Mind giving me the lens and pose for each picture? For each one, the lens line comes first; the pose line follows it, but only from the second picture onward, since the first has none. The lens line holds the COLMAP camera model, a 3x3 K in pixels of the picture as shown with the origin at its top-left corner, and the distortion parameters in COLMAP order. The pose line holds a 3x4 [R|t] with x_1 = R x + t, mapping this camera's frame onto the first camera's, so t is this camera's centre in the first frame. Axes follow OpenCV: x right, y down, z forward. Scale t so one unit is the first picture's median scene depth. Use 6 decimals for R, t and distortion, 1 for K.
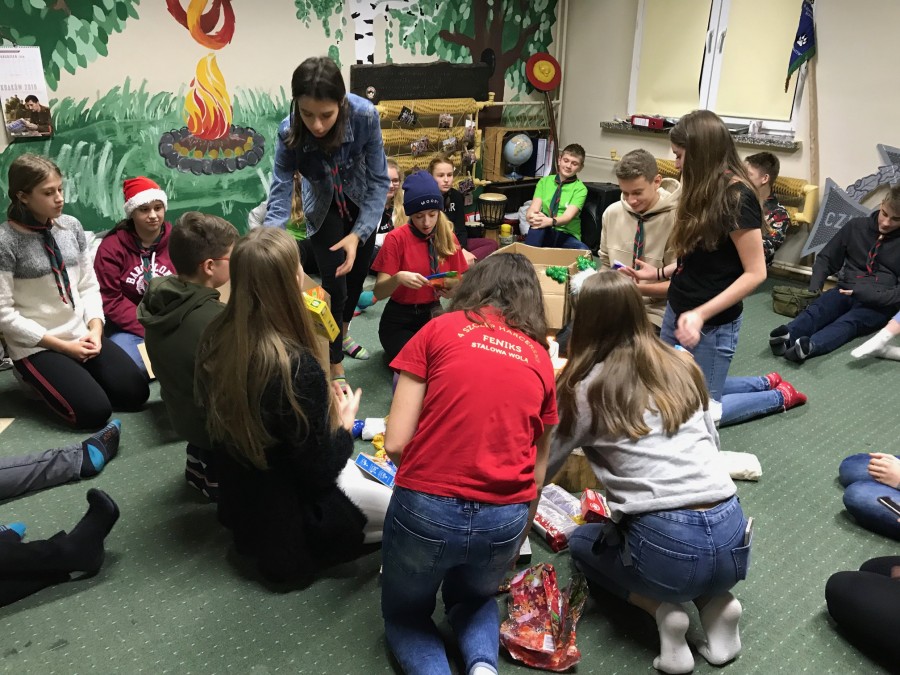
lens RADIAL K [[729.8, 0, 450.0], [0, 729.8, 337.5], [0, 0, 1]] dist [0.006605, -0.001371]
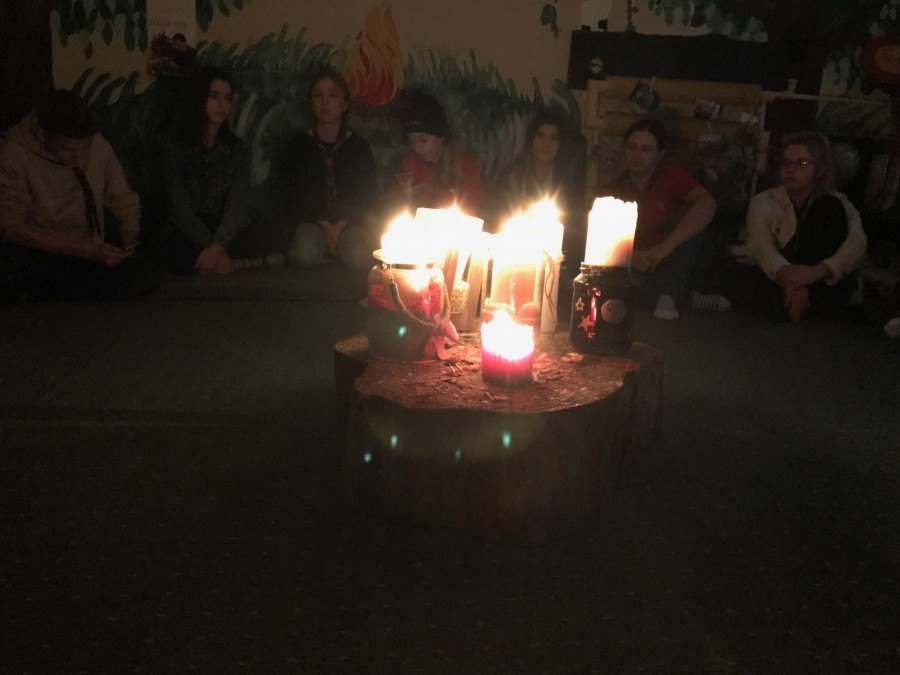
lens RADIAL K [[731.3, 0, 450.0], [0, 731.3, 337.5], [0, 0, 1]] dist [0.010369, -0.005584]
pose [[0.853466, 0.101849, -0.511099, 0.199351], [-0.205531, 0.967008, -0.150509, 0.094369], [0.478907, 0.233501, 0.846242, 0.379421]]
